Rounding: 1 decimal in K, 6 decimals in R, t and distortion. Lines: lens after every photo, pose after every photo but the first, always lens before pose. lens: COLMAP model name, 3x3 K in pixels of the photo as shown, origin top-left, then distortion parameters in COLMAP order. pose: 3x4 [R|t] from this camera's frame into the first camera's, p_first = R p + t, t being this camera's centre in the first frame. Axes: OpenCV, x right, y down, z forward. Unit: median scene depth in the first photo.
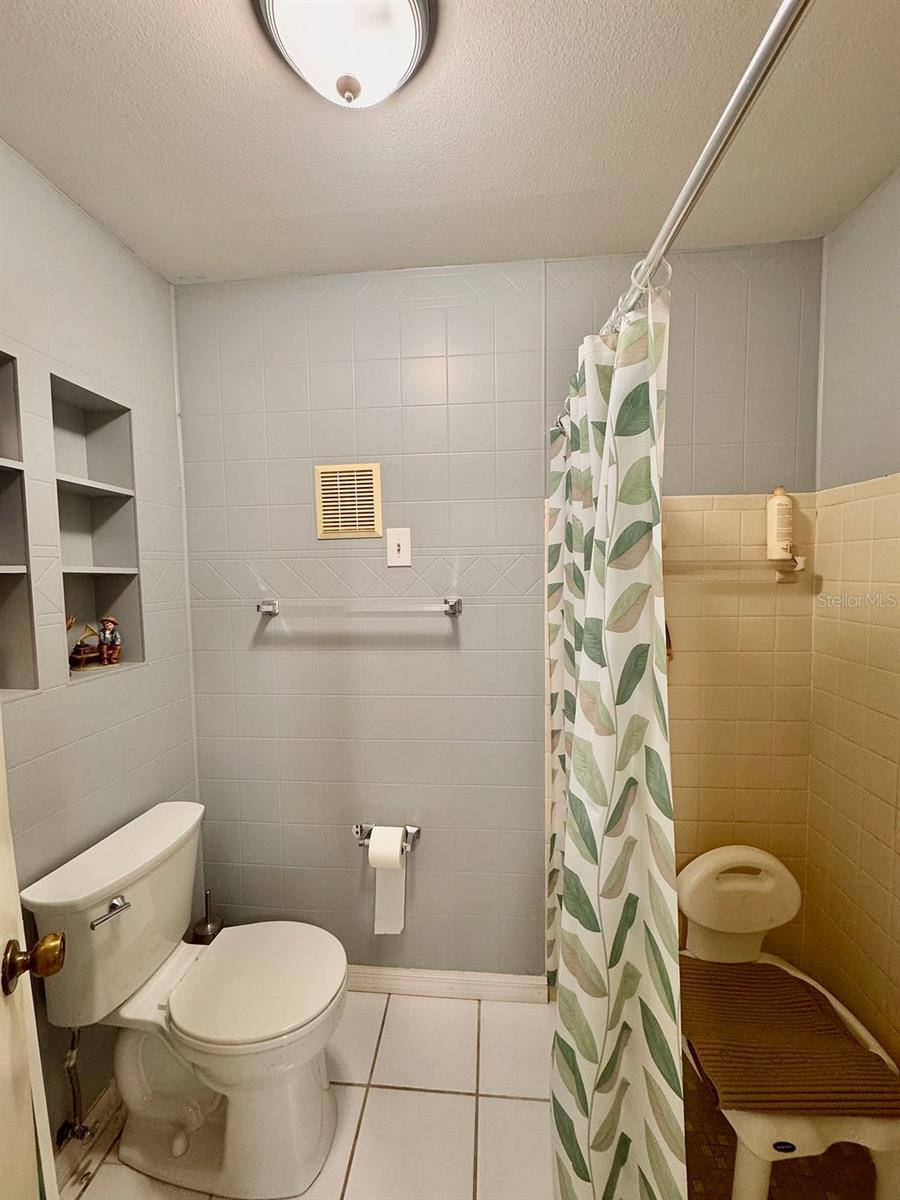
lens RADIAL K [[477.5, 0, 453.3], [0, 477.5, 596.9], [0, 0, 1]] dist [-0.002635, 0.000245]
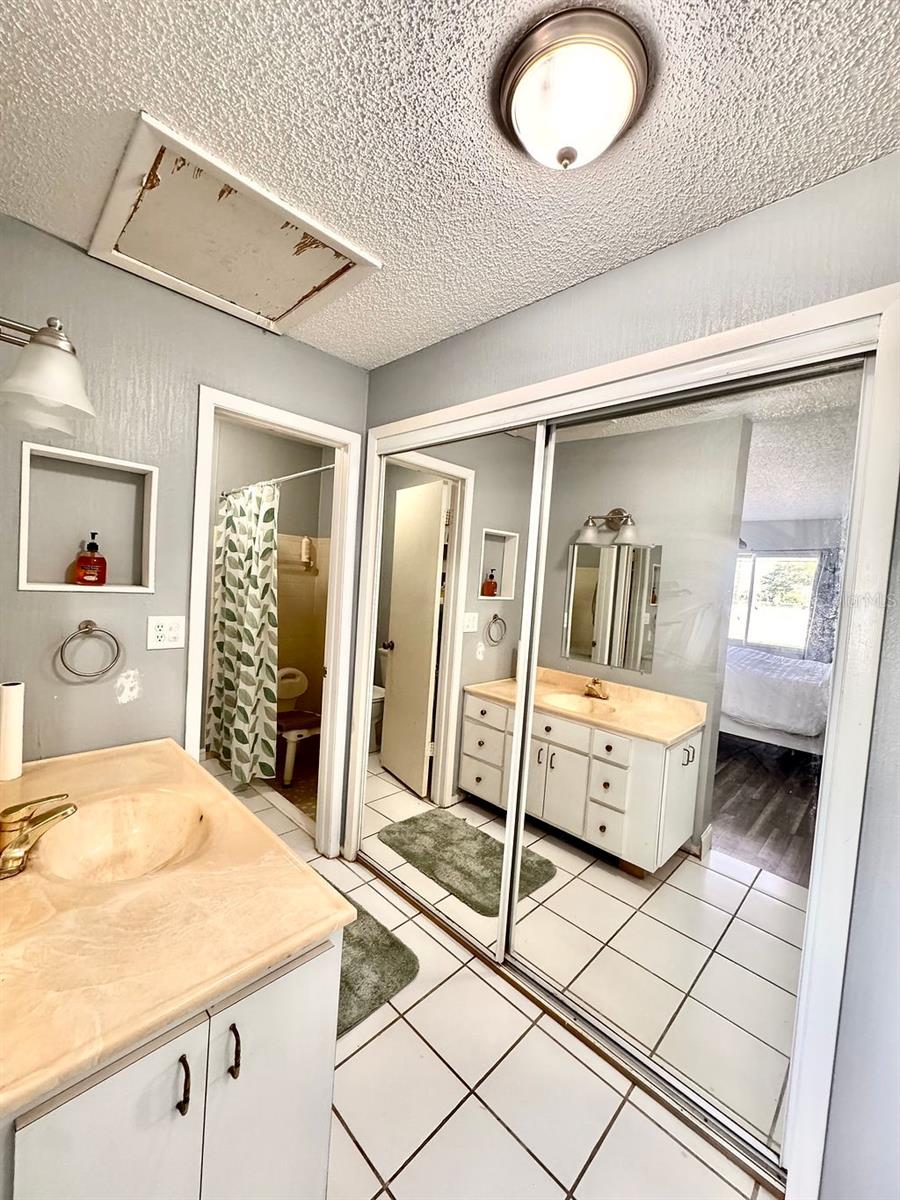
lens RADIAL K [[477.5, 0, 450.0], [0, 477.5, 597.9], [0, 0, 1]] dist [-0.002635, 0.000245]
pose [[0.634930, 0.025461, 0.772150, -1.344765], [-0.033885, 0.999413, -0.005091, 0.169861], [-0.771826, -0.022931, 0.635420, -2.075404]]
